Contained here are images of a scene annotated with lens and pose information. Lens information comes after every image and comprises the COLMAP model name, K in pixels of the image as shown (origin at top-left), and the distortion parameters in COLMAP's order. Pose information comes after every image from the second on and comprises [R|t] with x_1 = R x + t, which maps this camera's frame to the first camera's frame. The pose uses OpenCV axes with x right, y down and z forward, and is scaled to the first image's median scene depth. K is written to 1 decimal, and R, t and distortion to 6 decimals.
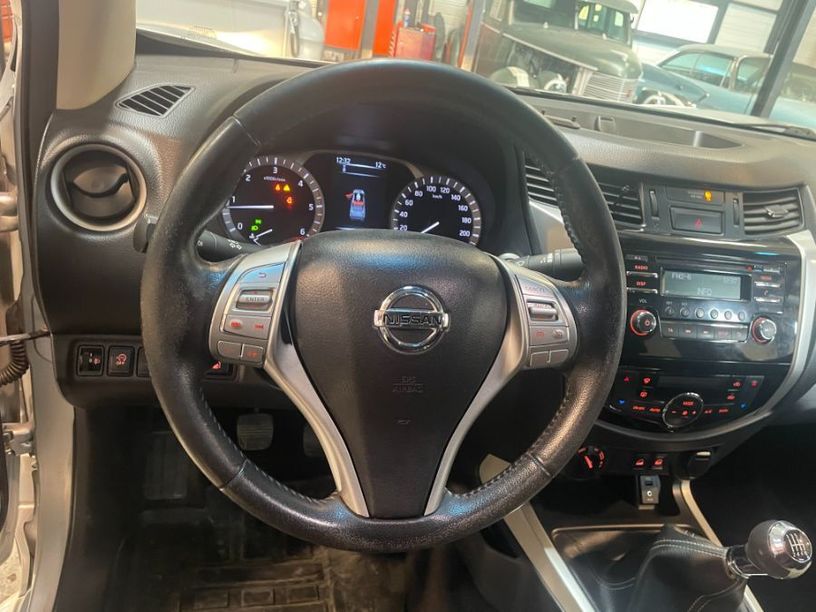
lens RADIAL K [[619.3, 0, 412.1], [0, 619.3, 297.9], [0, 0, 1]] dist [0.105942, -0.142479]
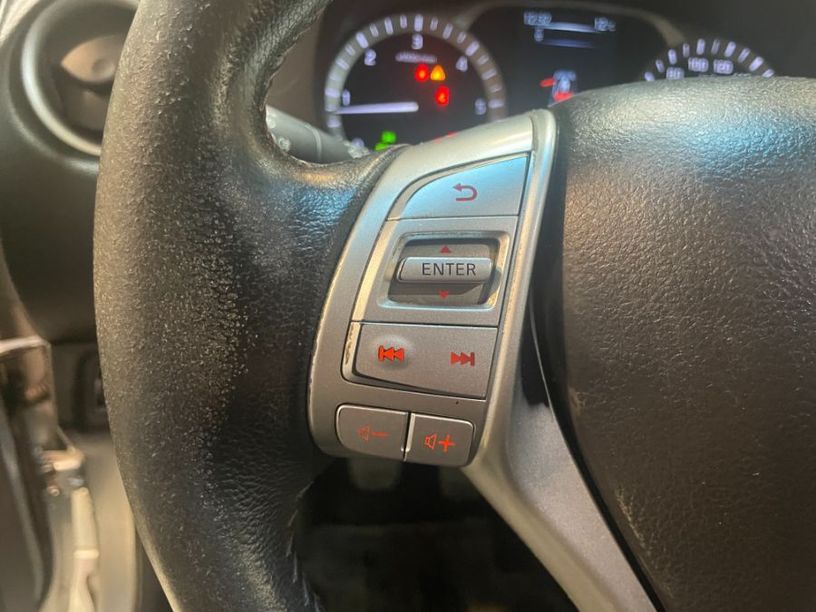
lens RADIAL K [[619.3, 0, 412.1], [0, 619.3, 297.9], [0, 0, 1]] dist [0.105942, -0.142479]
pose [[0.988081, -0.014416, -0.153256, -0.212916], [0.019682, 0.999265, 0.032901, 0.005400], [0.152669, -0.035525, 0.987639, 0.663996]]
